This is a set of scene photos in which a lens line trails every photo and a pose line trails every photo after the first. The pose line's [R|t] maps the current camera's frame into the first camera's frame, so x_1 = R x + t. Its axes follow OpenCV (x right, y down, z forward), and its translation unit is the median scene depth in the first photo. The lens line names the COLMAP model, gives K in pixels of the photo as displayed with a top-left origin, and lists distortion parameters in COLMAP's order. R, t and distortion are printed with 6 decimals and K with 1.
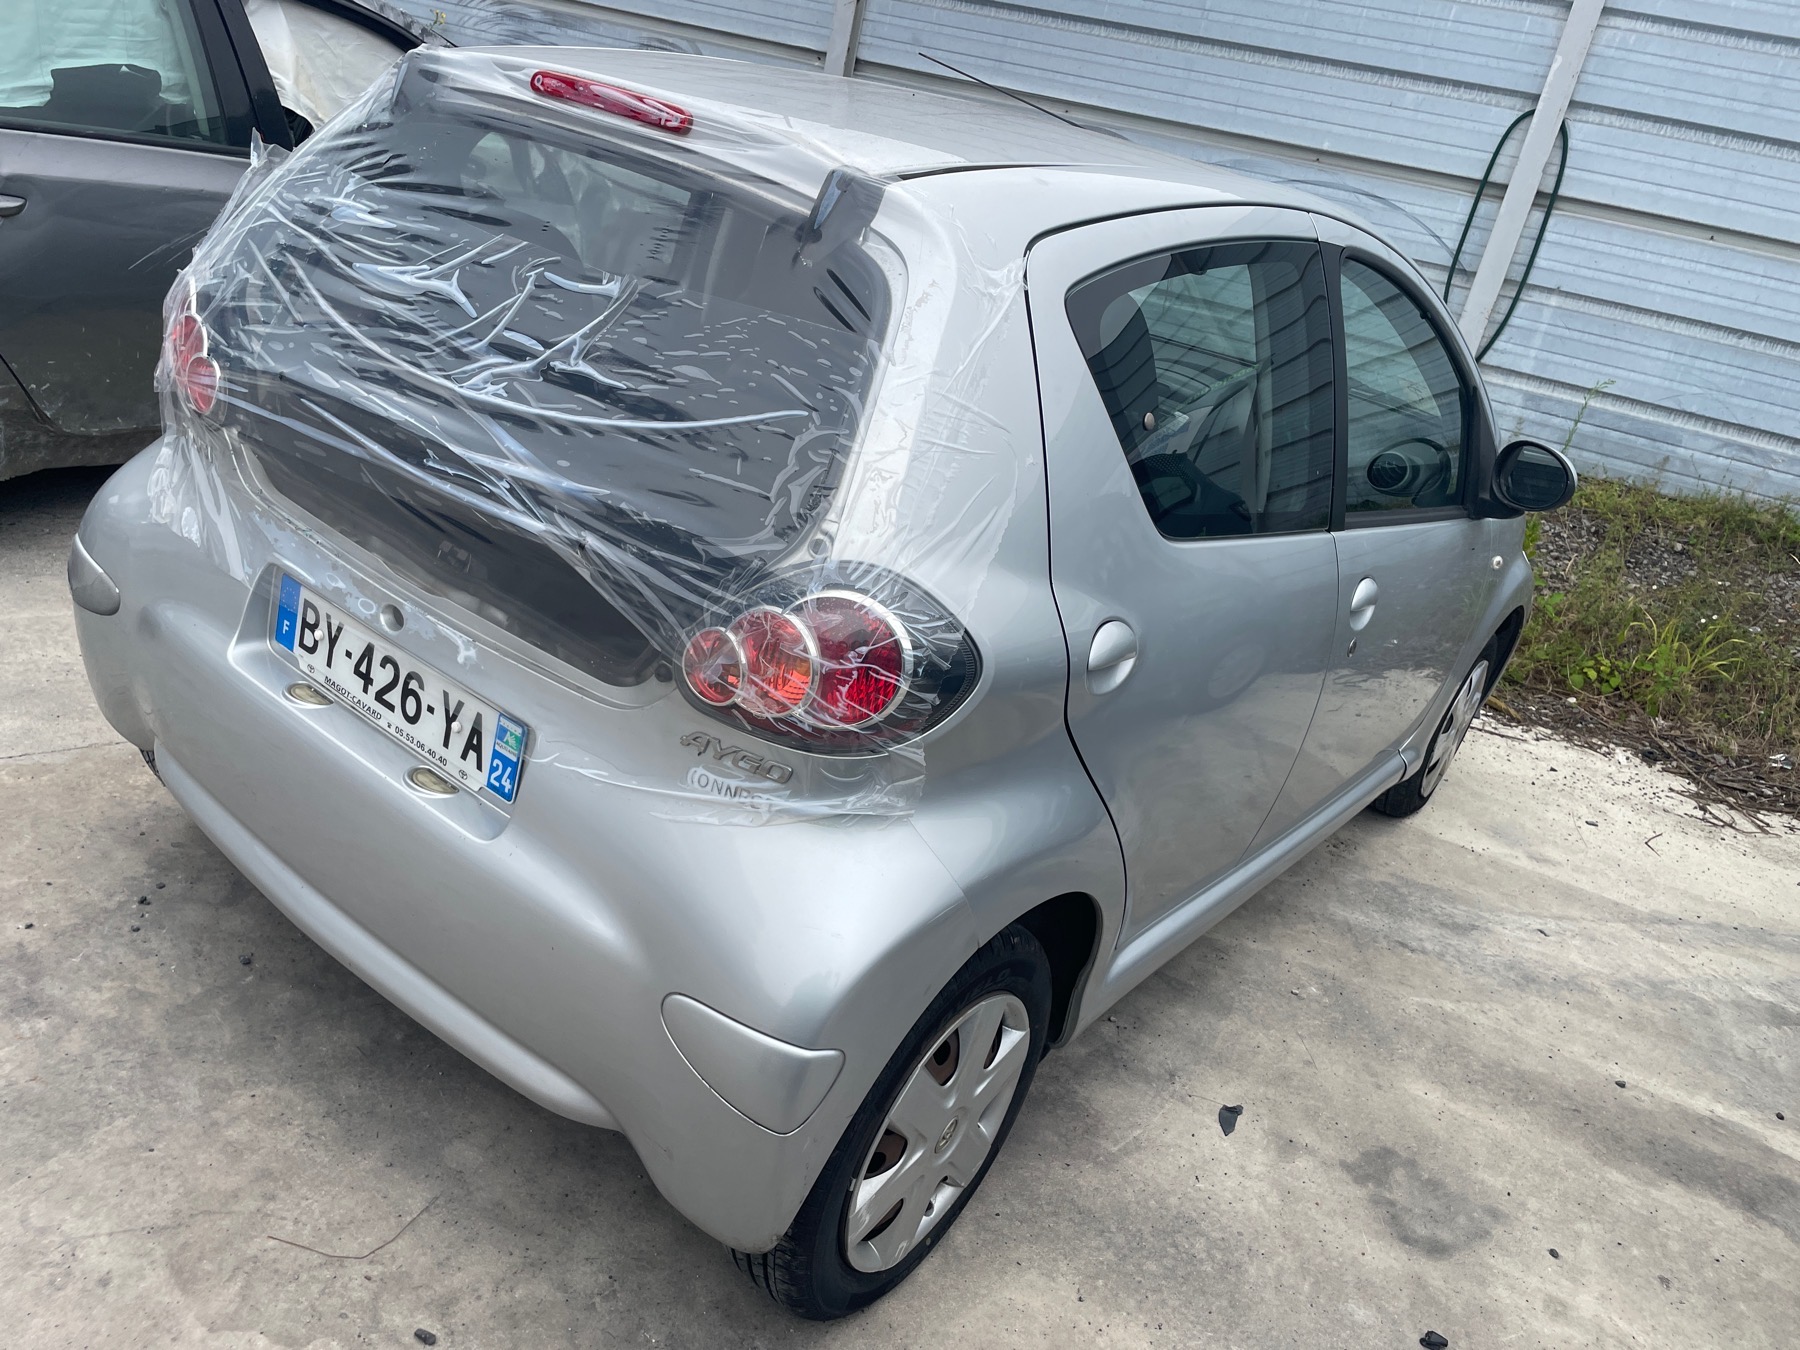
lens RADIAL K [[1371.0, 0, 895.1], [0, 1371.0, 686.2], [0, 0, 1]] dist [0.071427, -0.097170]
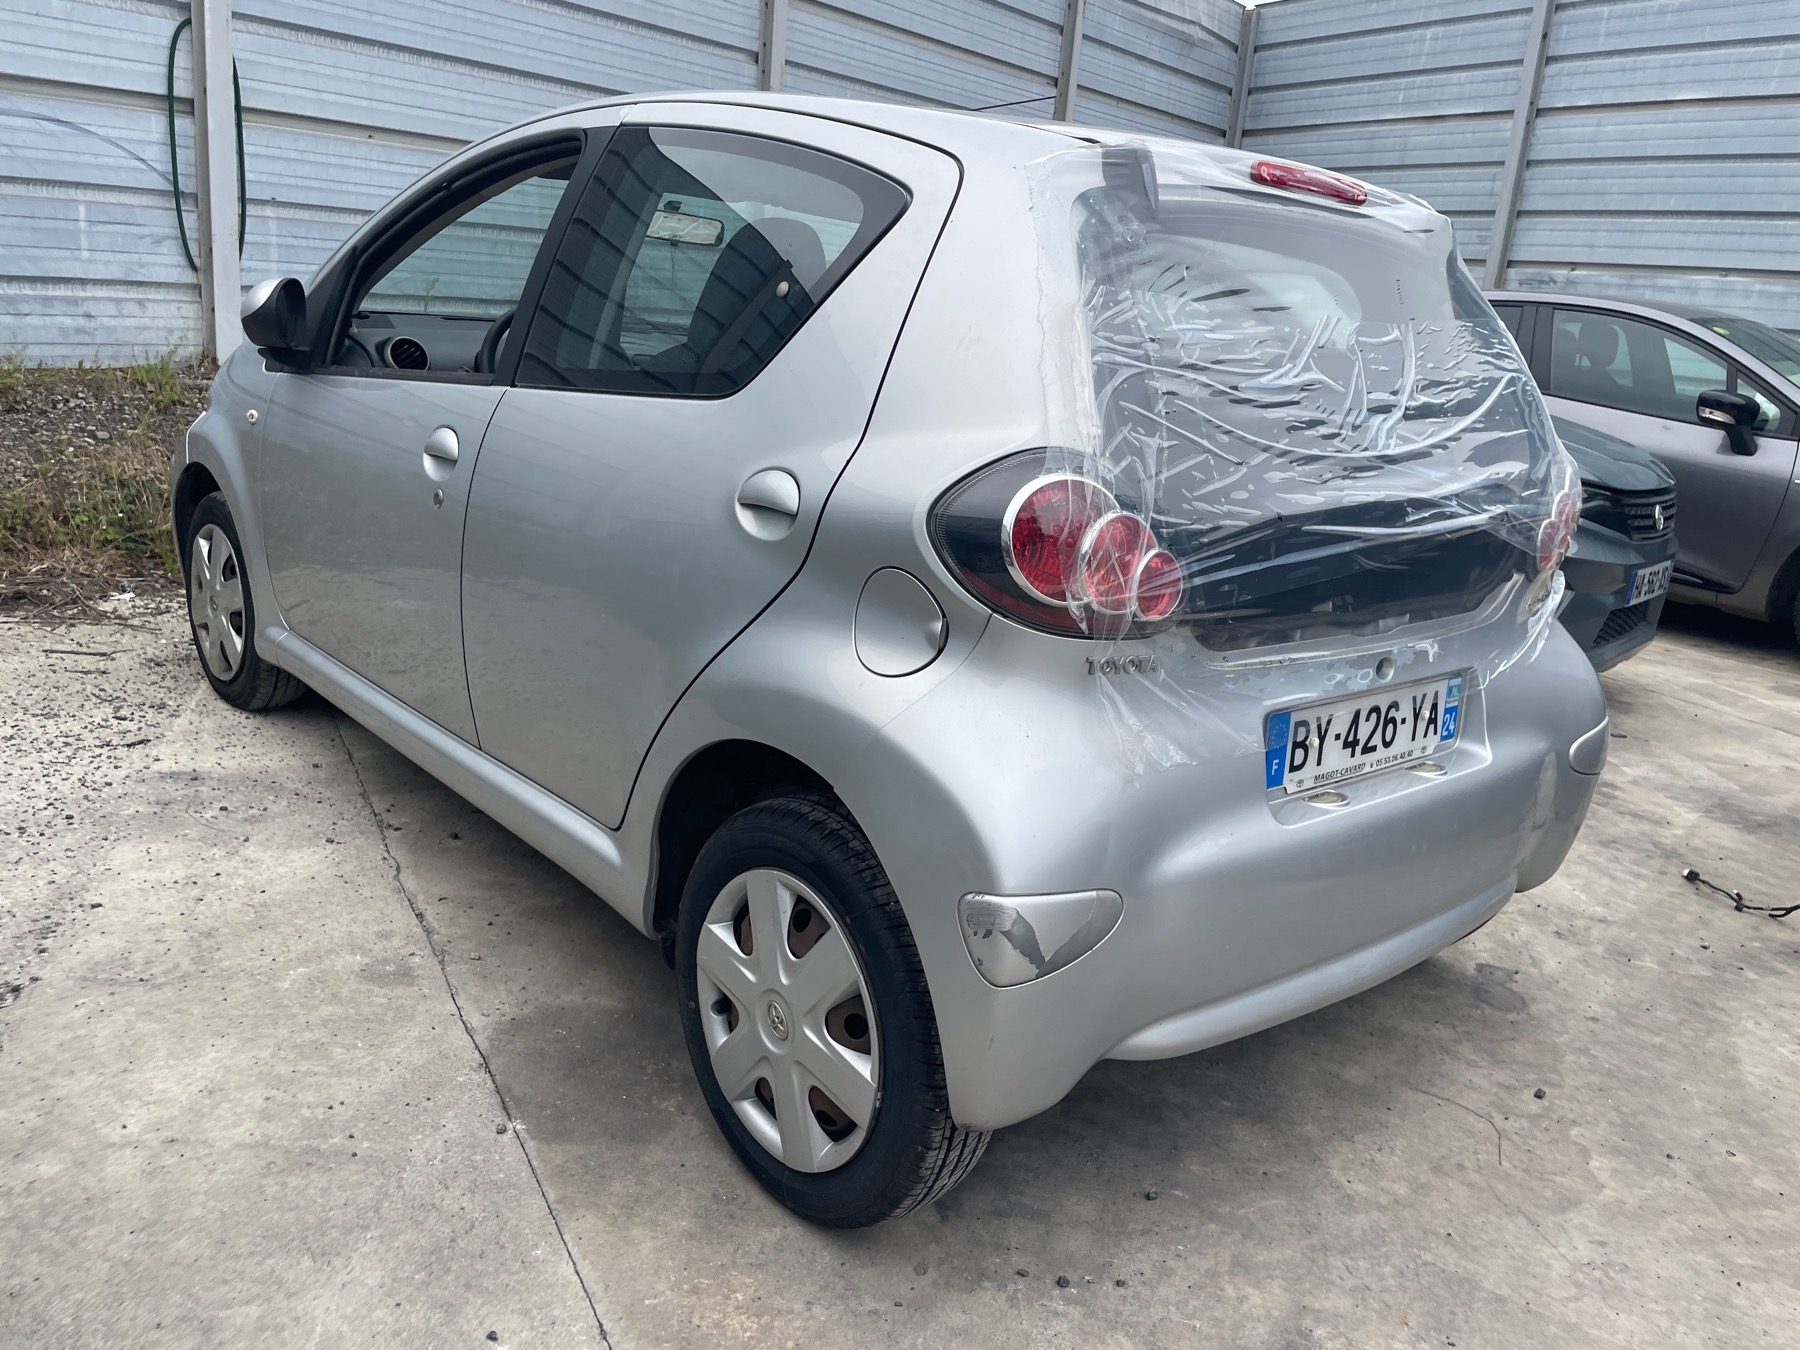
lens RADIAL K [[1371.0, 0, 895.1], [0, 1371.0, 686.2], [0, 0, 1]] dist [0.071427, -0.097170]
pose [[0.191026, -0.441461, 0.876710, -1.345944], [0.335776, 0.868664, 0.364248, -0.545081], [-0.922368, 0.224798, 0.314169, 0.960010]]
